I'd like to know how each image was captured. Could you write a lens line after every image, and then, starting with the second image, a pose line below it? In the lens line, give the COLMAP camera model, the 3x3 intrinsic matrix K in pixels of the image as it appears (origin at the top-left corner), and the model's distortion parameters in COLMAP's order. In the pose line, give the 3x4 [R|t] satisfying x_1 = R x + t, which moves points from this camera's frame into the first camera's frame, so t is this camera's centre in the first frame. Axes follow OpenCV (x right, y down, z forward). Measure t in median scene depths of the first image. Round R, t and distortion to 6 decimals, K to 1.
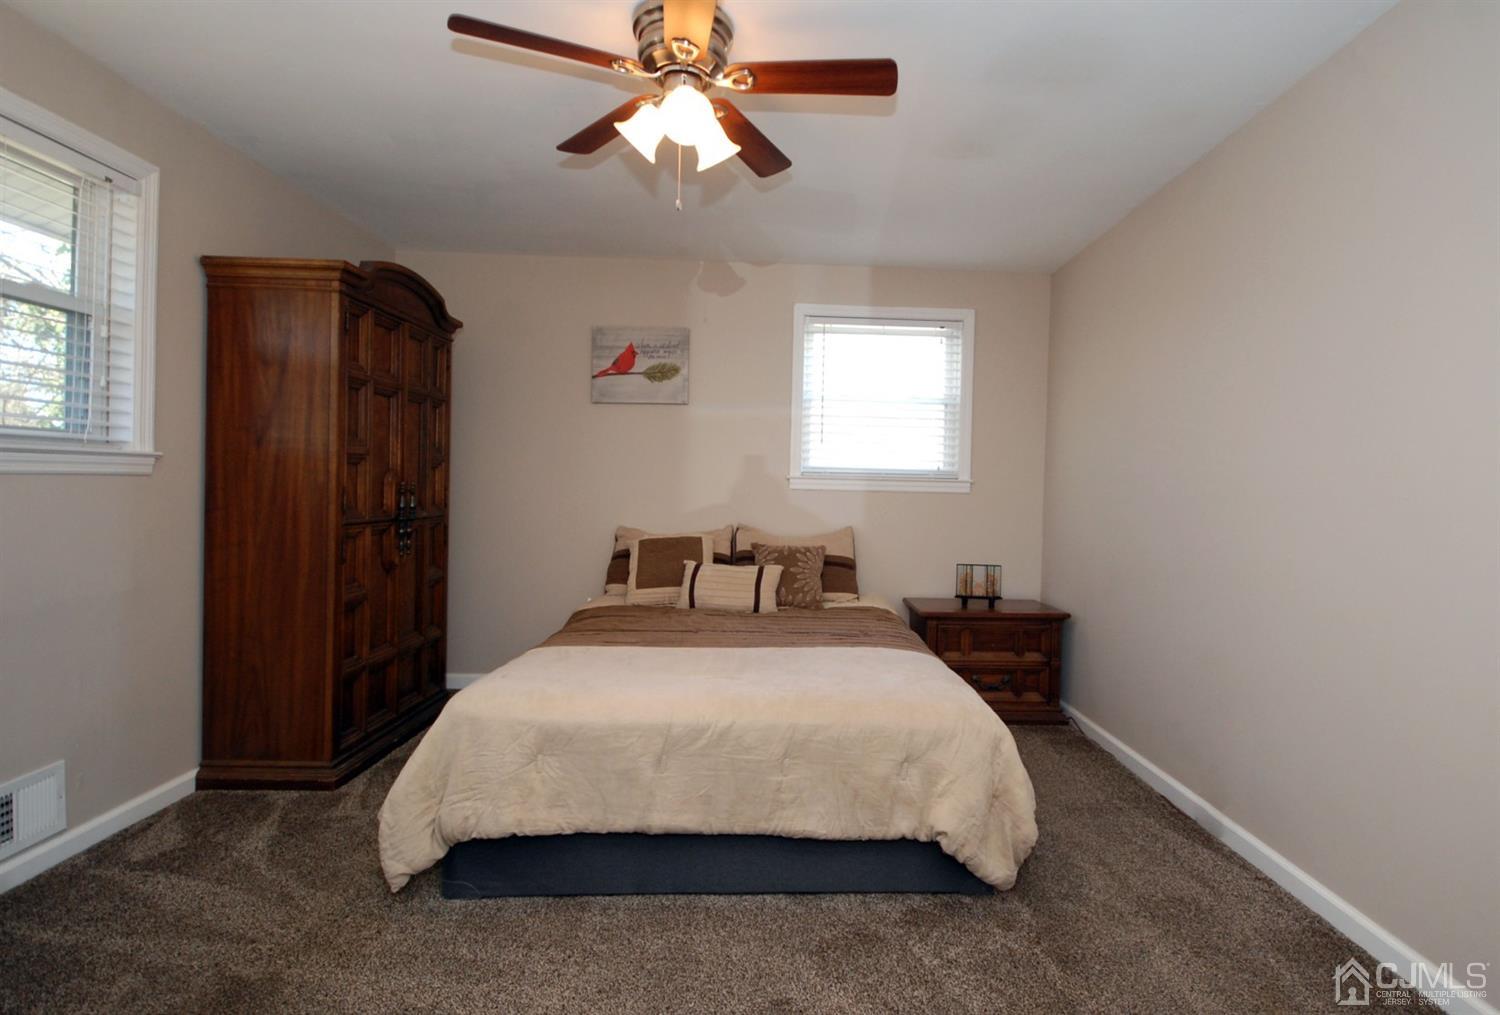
lens RADIAL K [[754.7, 0, 751.6], [0, 754.7, 499.3], [0, 0, 1]] dist [-0.012960, -0.000443]
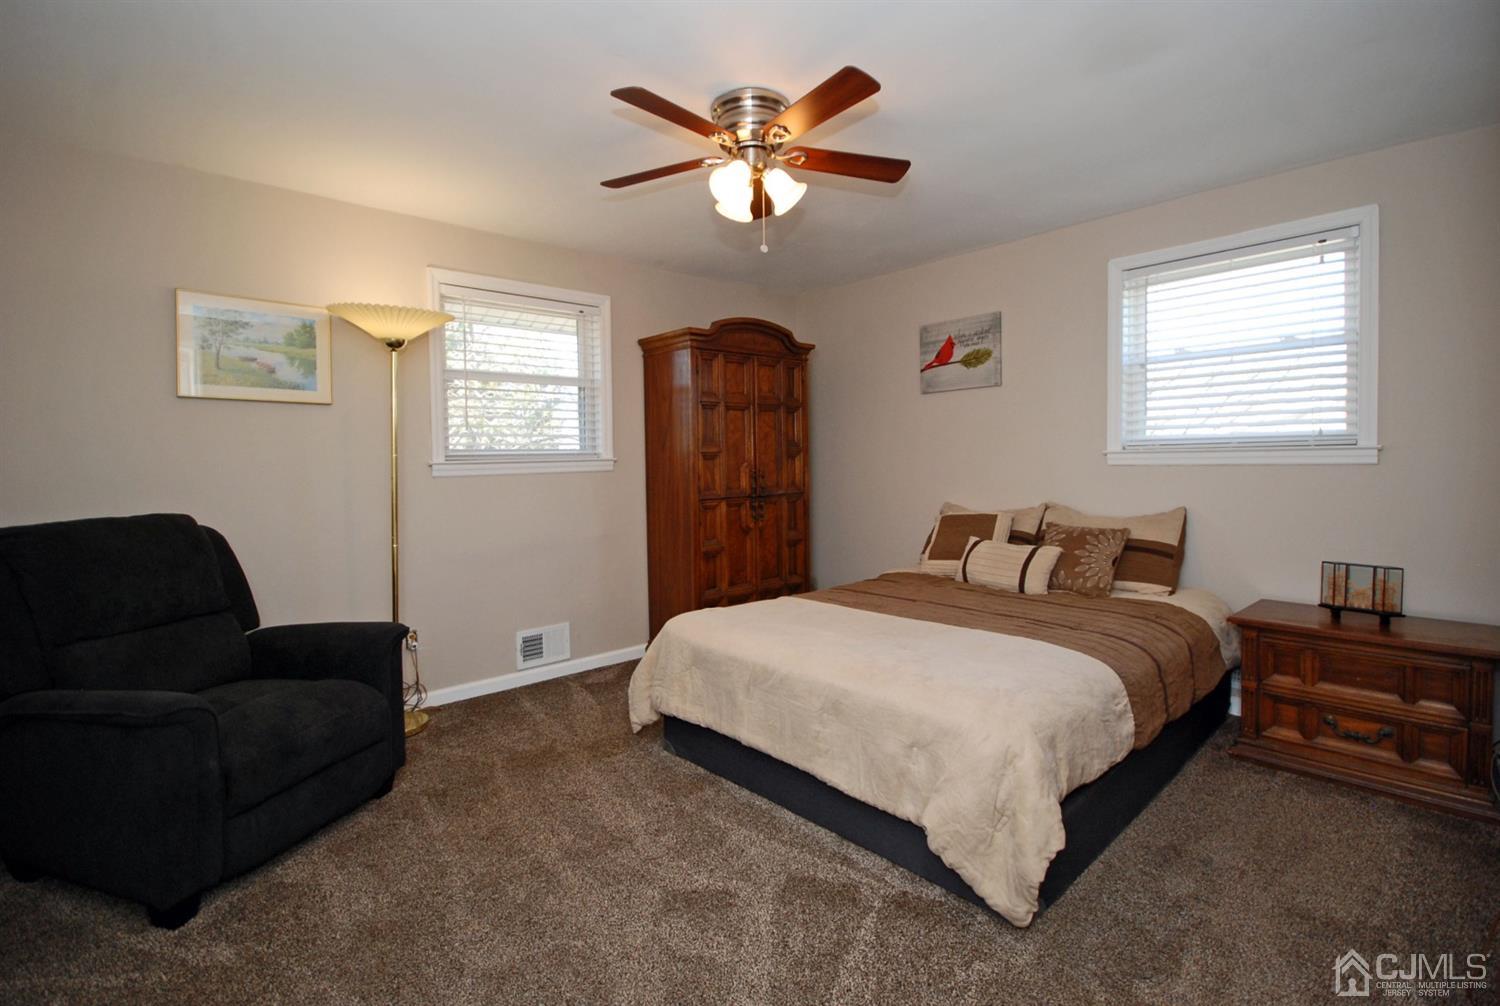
lens RADIAL K [[684.6, 0, 745.6], [0, 684.6, 477.4], [0, 0, 1]] dist [-0.013012, -0.000136]
pose [[0.637005, -0.012148, -0.770764, 0.476264], [0.019666, 0.999806, 0.000496, -0.008884], [0.770609, -0.015474, 0.637120, 0.158652]]
